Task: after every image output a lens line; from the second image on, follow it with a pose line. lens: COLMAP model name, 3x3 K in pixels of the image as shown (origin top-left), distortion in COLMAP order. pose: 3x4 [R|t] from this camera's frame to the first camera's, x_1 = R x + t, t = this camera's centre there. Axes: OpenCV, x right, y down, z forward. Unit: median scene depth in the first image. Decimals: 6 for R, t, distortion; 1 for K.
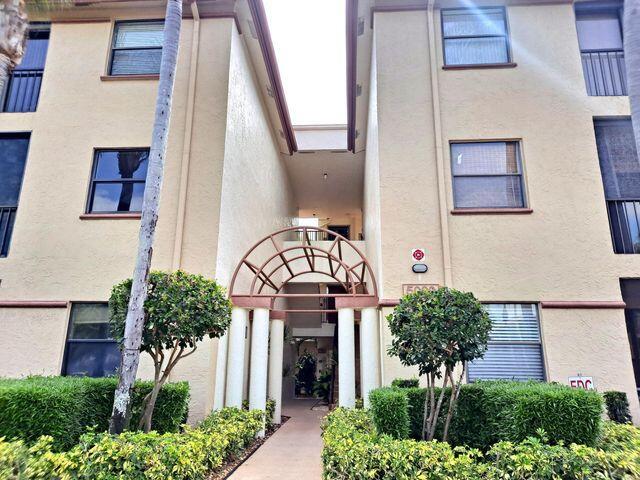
lens RADIAL K [[469.8, 0, 320.0], [0, 469.8, 240.0], [0, 0, 1]] dist [0.060190, -0.064905]
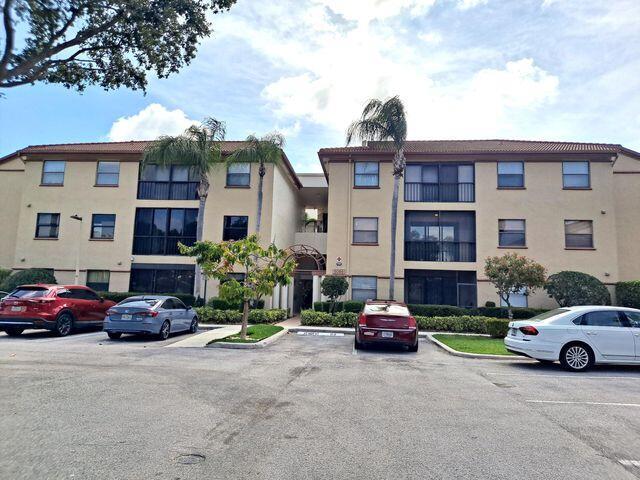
lens RADIAL K [[469.8, 0, 320.0], [0, 469.8, 240.0], [0, 0, 1]] dist [0.060190, -0.064905]
pose [[0.999073, 0.018277, -0.038975, 0.191831], [-0.012688, 0.990197, 0.139100, -0.466798], [0.041135, -0.138477, 0.989511, -1.780837]]
